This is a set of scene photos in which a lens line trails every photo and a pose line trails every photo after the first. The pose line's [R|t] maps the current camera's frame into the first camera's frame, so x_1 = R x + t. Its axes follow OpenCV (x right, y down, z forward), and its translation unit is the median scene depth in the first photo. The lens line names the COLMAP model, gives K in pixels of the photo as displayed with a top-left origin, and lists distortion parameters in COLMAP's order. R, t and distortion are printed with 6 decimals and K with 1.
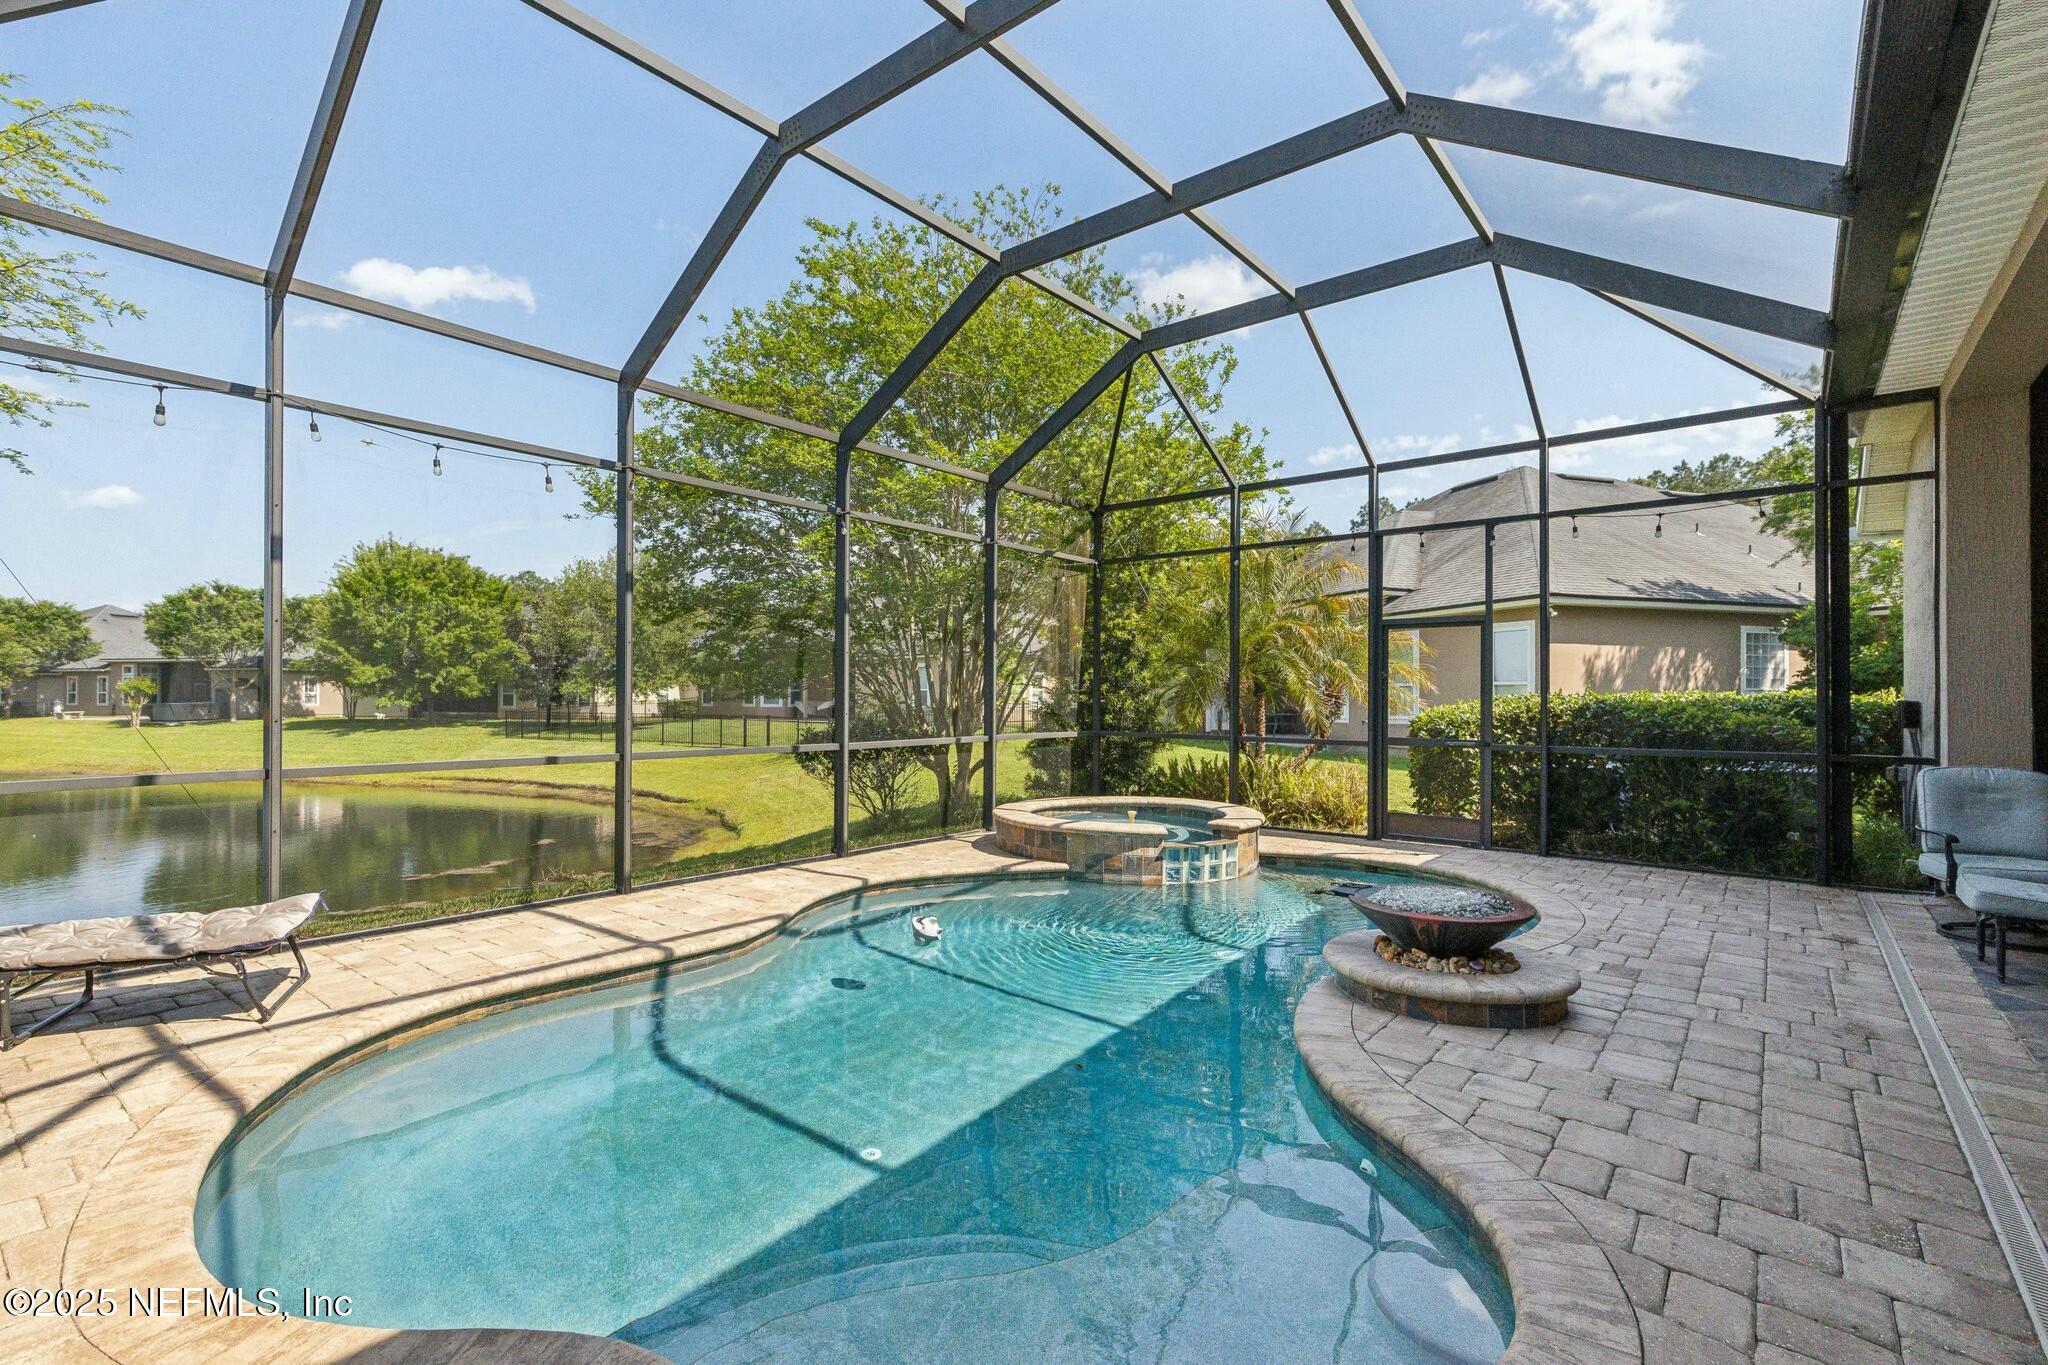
lens RADIAL K [[936.9, 0, 1036.4], [0, 936.9, 687.8], [0, 0, 1]] dist [0.007312, -0.000058]
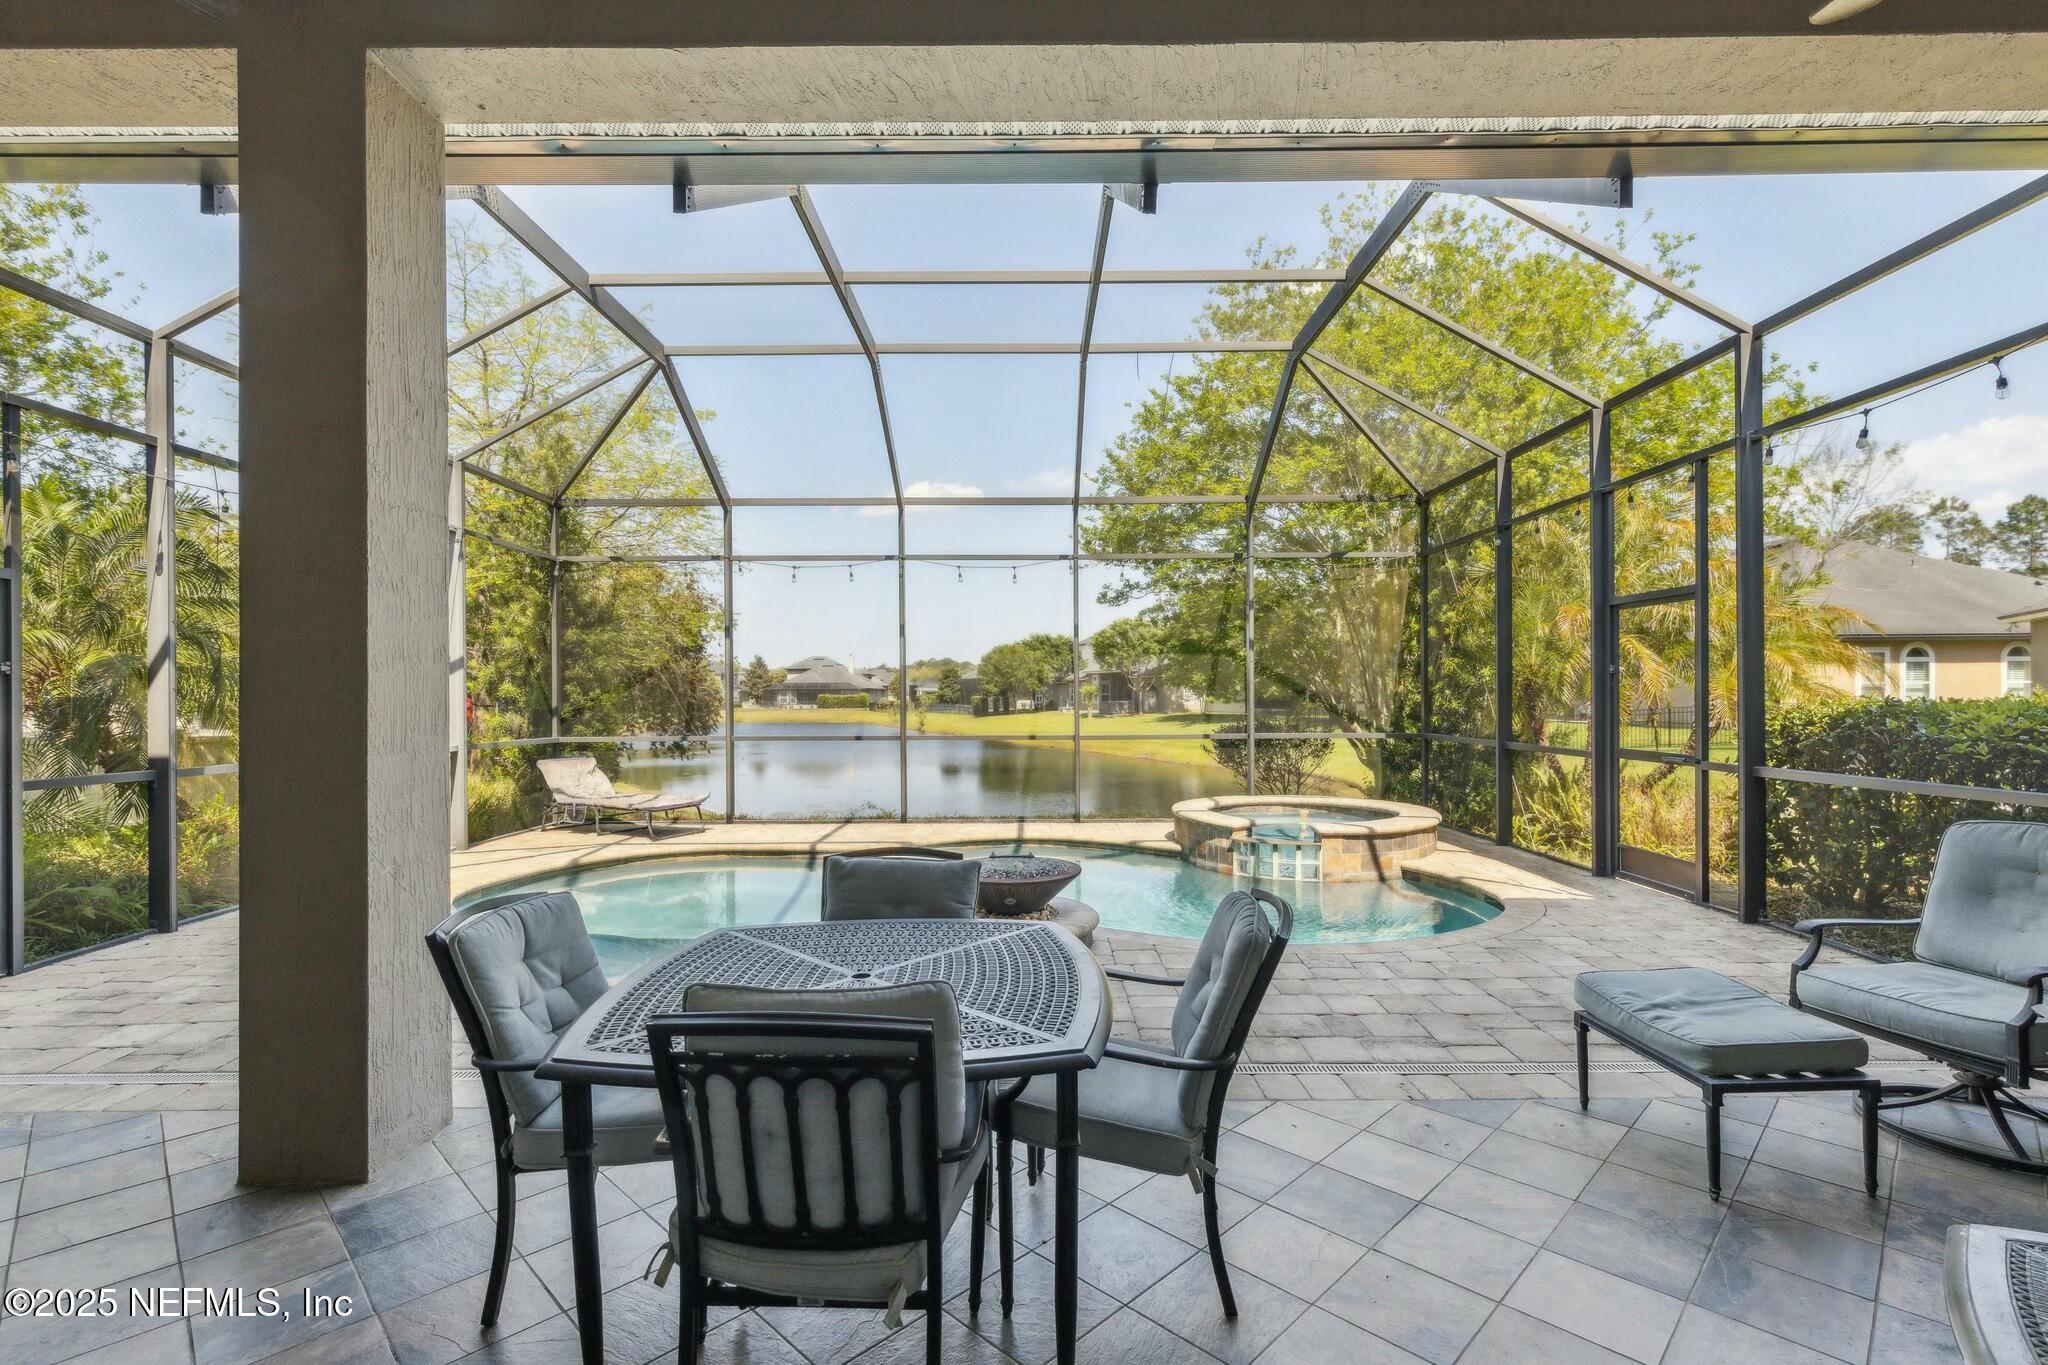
lens RADIAL K [[936.9, 0, 1023.5], [0, 936.9, 691.1], [0, 0, 1]] dist [0.007312, -0.000058]
pose [[0.614746, -0.010405, -0.788656, 0.824443], [0.015513, 0.999879, -0.001099, -0.001477], [0.788573, -0.011559, 0.614833, 0.156134]]
